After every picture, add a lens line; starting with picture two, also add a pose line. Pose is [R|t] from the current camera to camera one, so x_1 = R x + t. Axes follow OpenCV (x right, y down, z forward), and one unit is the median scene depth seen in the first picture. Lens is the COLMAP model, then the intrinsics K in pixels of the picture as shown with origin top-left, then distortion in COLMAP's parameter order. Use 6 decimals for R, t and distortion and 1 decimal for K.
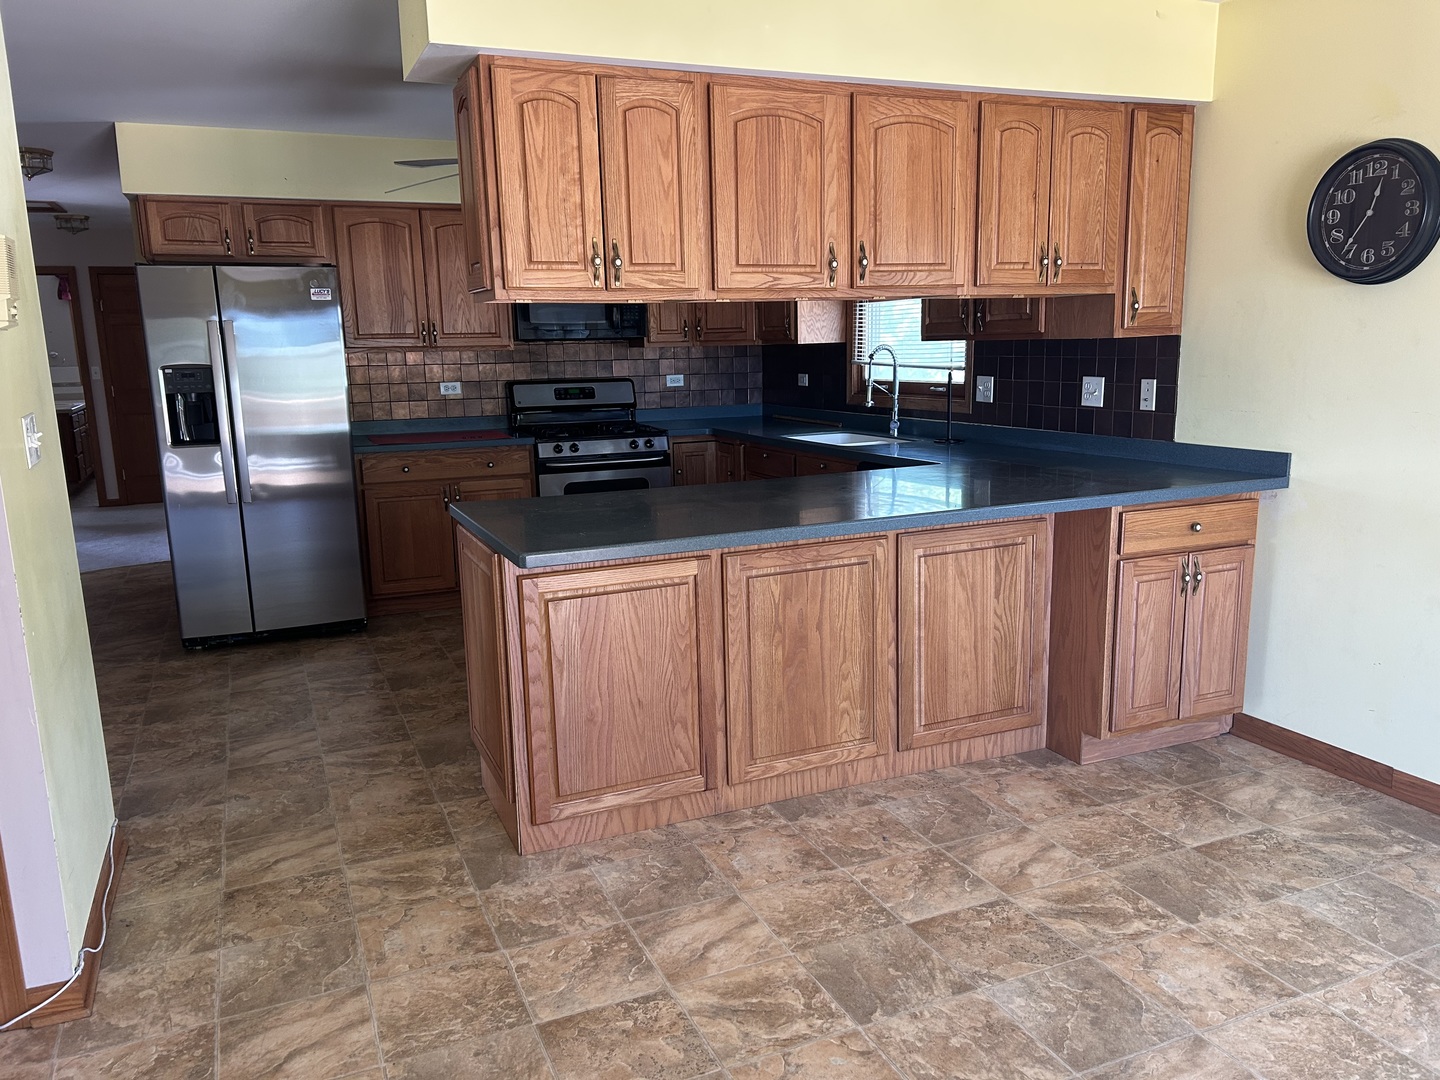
lens RADIAL K [[1054.6, 0, 720.0], [0, 1054.6, 540.0], [0, 0, 1]] dist [-0.001605, -0.000139]
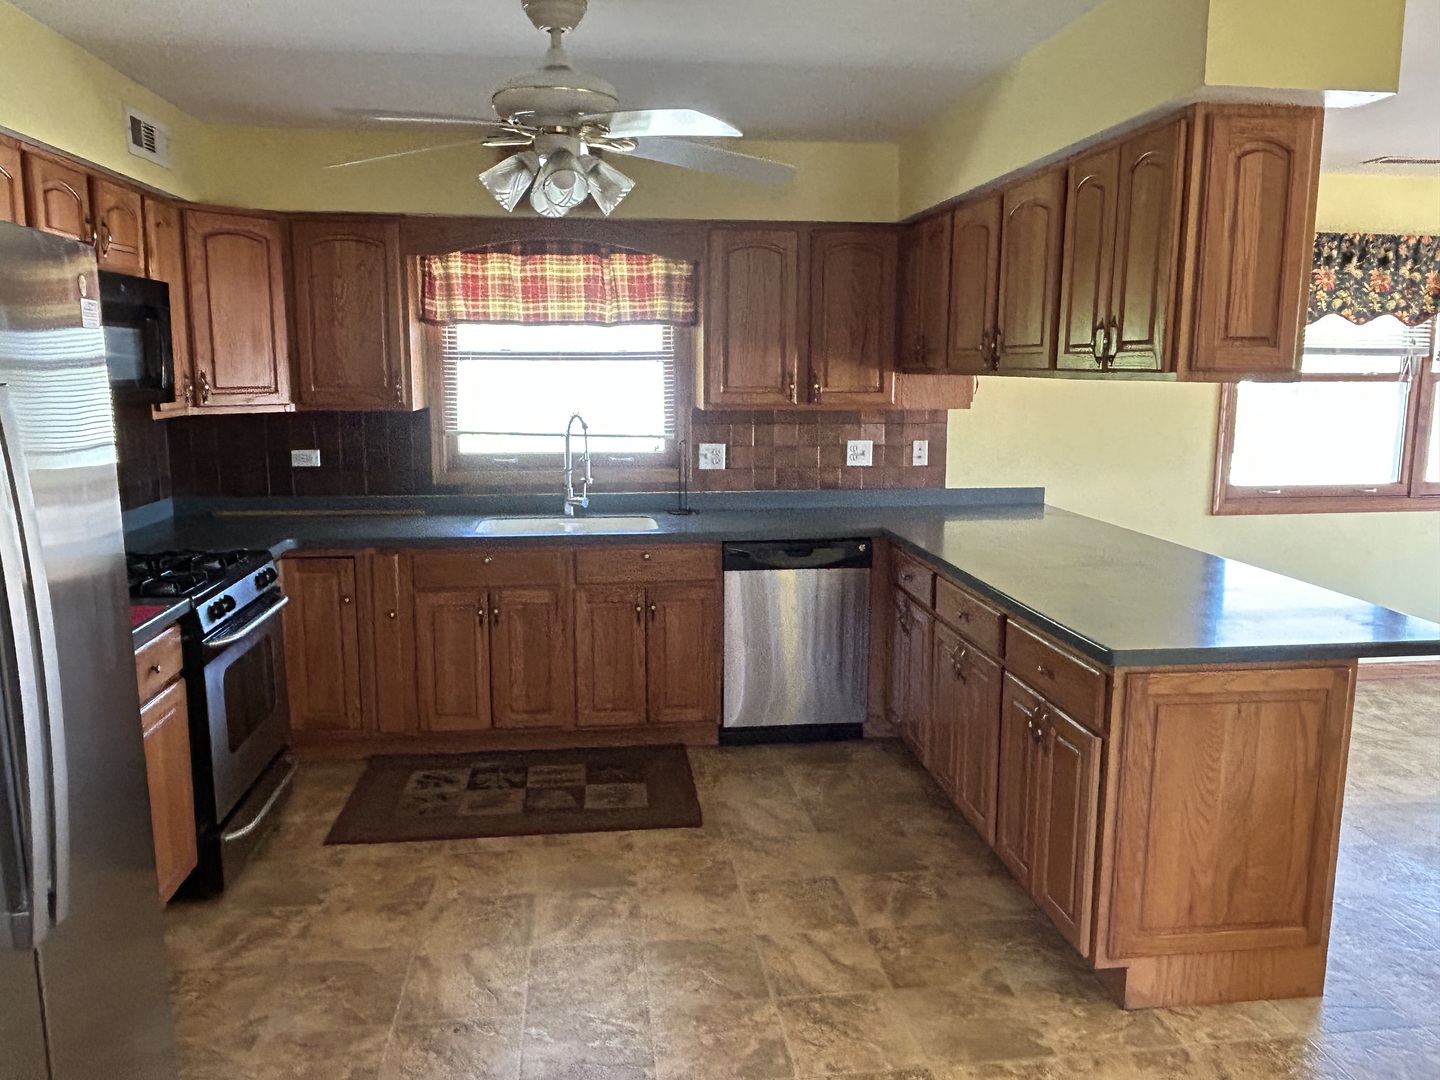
lens RADIAL K [[1101.7, 0, 720.0], [0, 1101.7, 540.0], [0, 0, 1]] dist [0.002698, 0.003694]
pose [[0.285556, -0.117955, 0.951075, -0.890942], [0.168632, 0.983097, 0.071295, -0.169391], [-0.943409, 0.140023, 0.300620, 0.857946]]
